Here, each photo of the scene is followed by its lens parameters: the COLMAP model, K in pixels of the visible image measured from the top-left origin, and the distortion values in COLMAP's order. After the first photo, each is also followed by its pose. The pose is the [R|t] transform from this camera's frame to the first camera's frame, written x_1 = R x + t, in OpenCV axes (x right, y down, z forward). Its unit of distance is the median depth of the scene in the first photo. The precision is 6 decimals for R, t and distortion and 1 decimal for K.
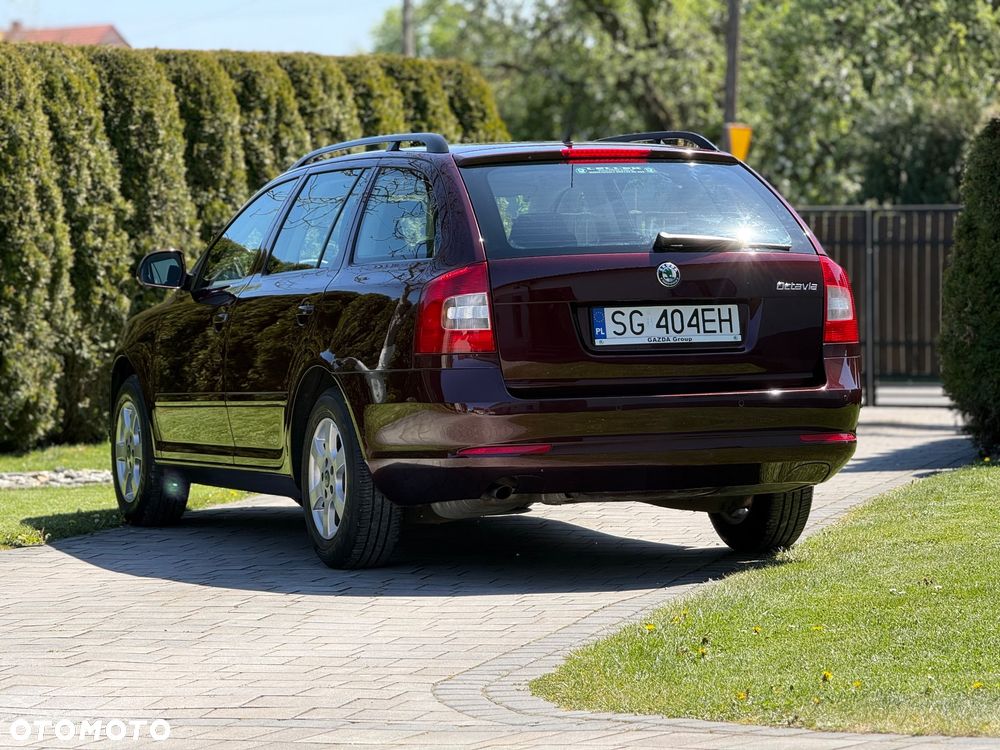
lens RADIAL K [[3514.9, 0, 500.0], [0, 3514.9, 375.0], [0, 0, 1]] dist [0.258397, -0.364177]
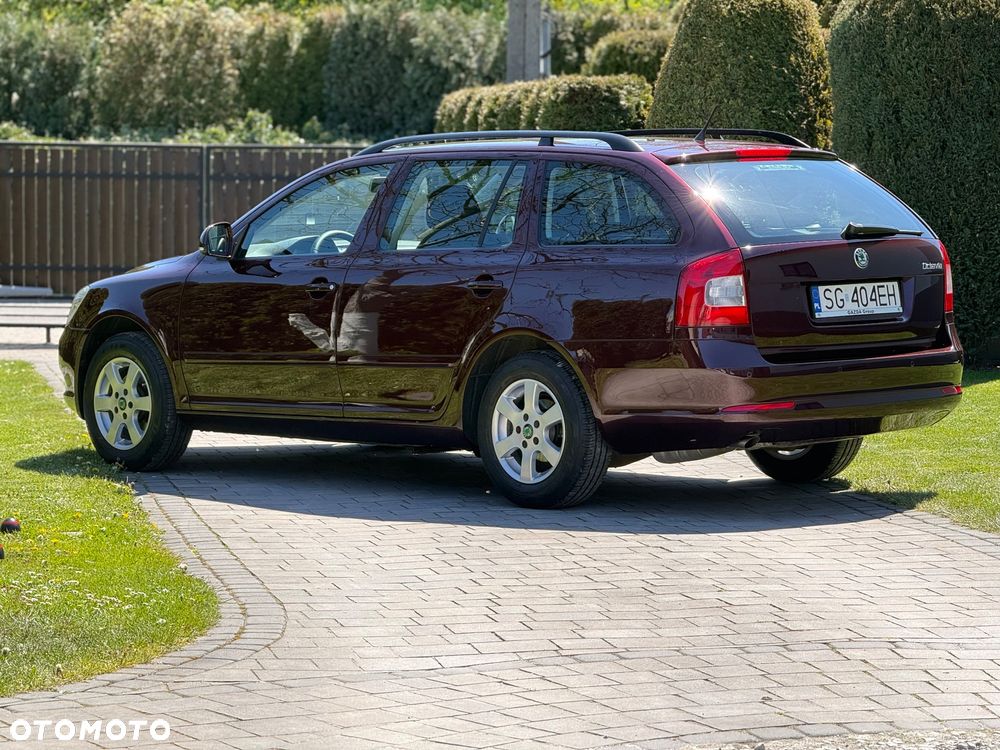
lens RADIAL K [[3514.9, 0, 500.0], [0, 3514.9, 375.0], [0, 0, 1]] dist [0.258397, -0.364177]
pose [[0.920946, -0.016576, 0.389338, -0.290622], [0.003879, 0.999435, 0.033373, -0.015858], [-0.389672, -0.029225, 0.920490, -0.034409]]
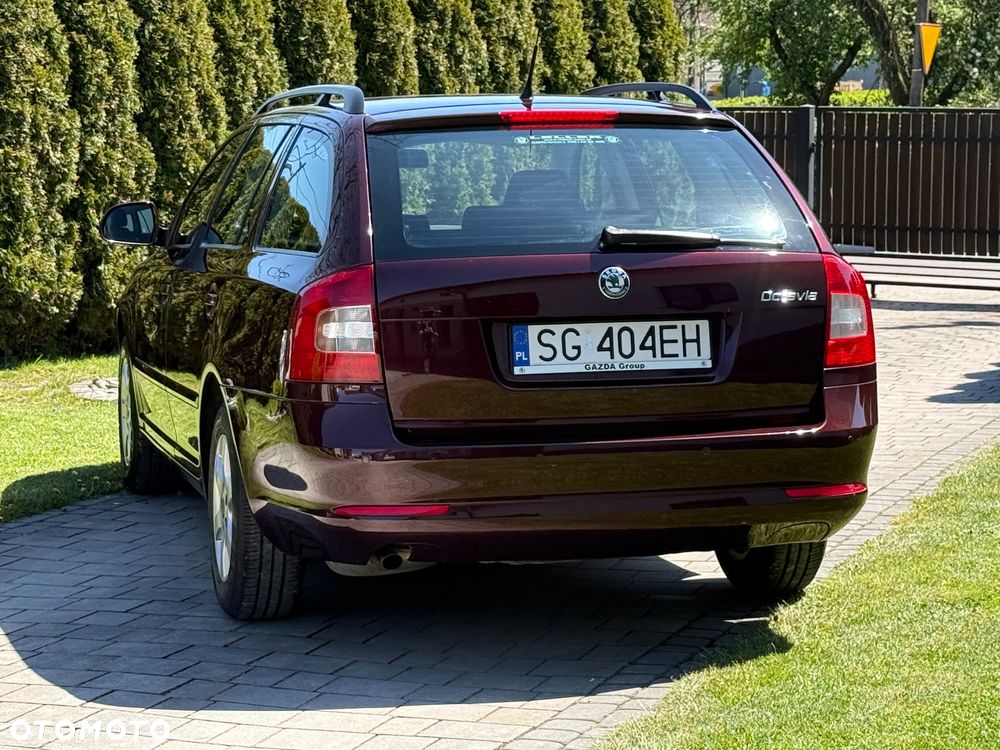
lens RADIAL K [[2531.8, 0, 500.0], [0, 2531.8, 375.0], [0, 0, 1]] dist [0.099844, 0.817493]
pose [[0.992989, 0.022668, -0.116016, 0.047625], [-0.014142, 0.997173, 0.073794, -0.026519], [0.117361, -0.071636, 0.990502, 0.241972]]
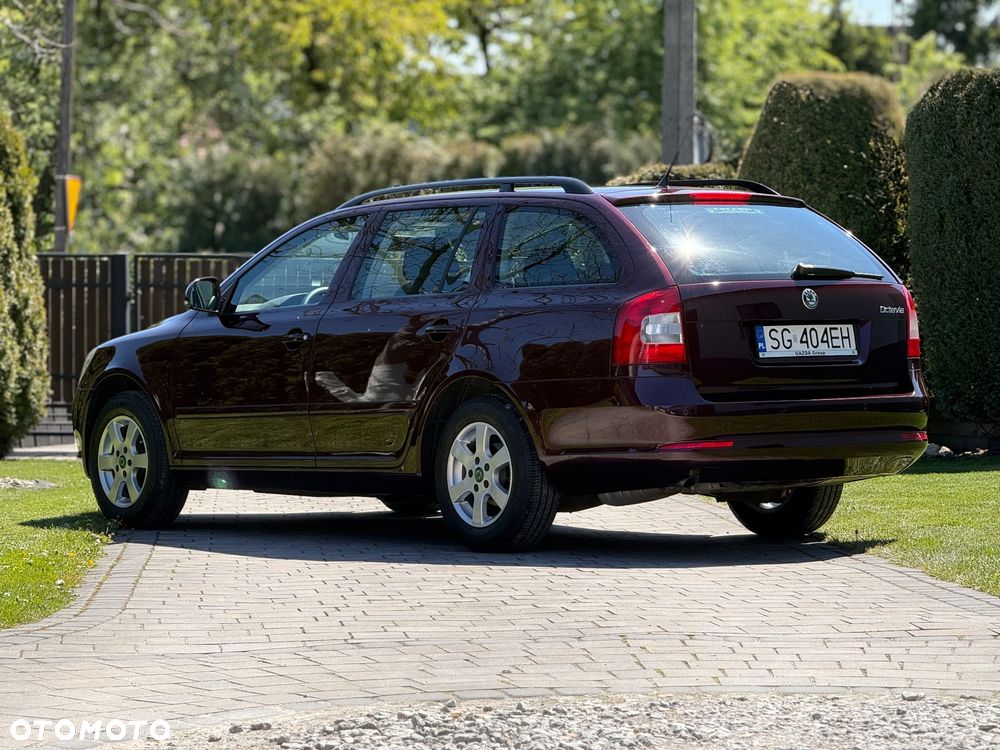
lens RADIAL K [[3514.9, 0, 500.0], [0, 3514.9, 375.0], [0, 0, 1]] dist [0.258397, -0.364177]
pose [[0.953358, 0.002401, 0.301833, -0.223399], [0.002657, 0.999863, -0.016344, 0.008978], [-0.301831, 0.016384, 0.953221, -0.056997]]
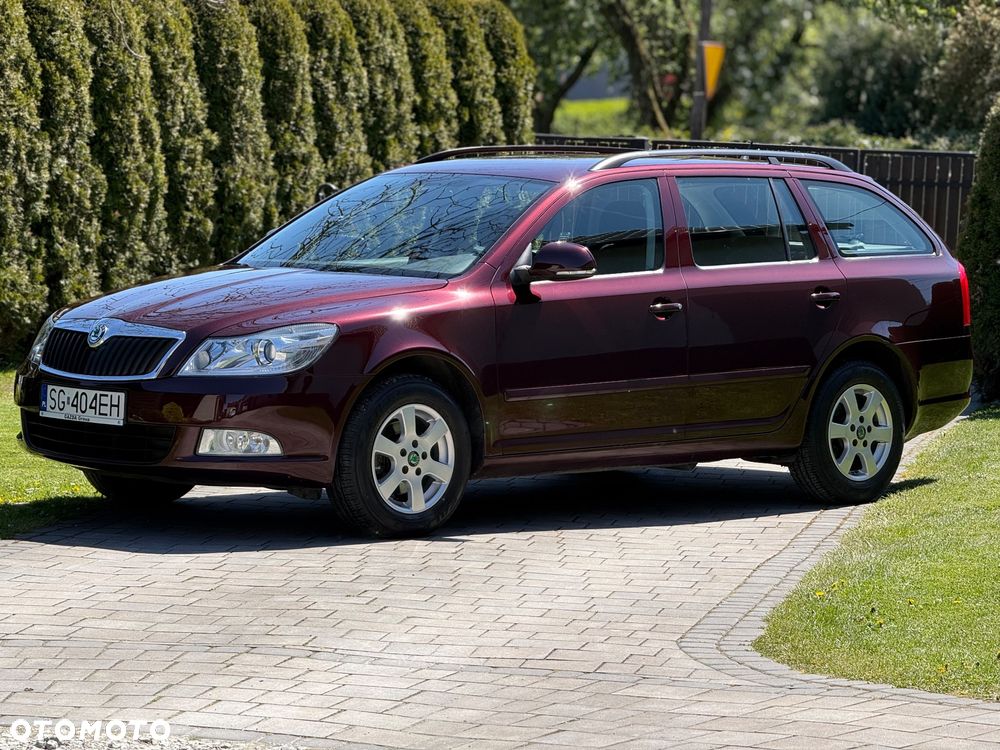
lens RADIAL K [[3514.9, 0, 500.0], [0, 3514.9, 375.0], [0, 0, 1]] dist [0.258397, -0.364177]
pose [[0.998670, 0.037720, 0.035140, -0.052530], [-0.039207, 0.998320, 0.042659, -0.024559], [-0.033472, -0.043980, 0.998472, -0.110022]]
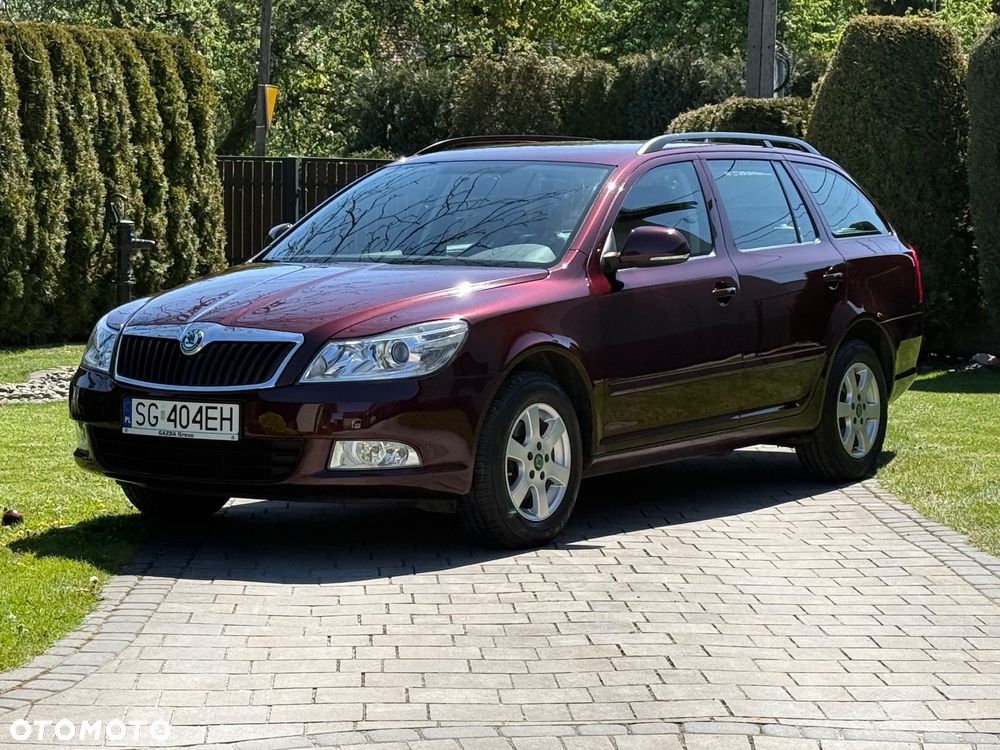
lens RADIAL K [[2551.1, 0, 498.2], [0, 2551.1, 408.0], [0, 0, 1]] dist [0.144107, -0.016982]
pose [[0.967169, -0.004273, 0.254099, -0.160400], [-0.011188, 0.998173, 0.059371, -0.016250], [-0.253888, -0.060264, 0.965354, 0.111329]]
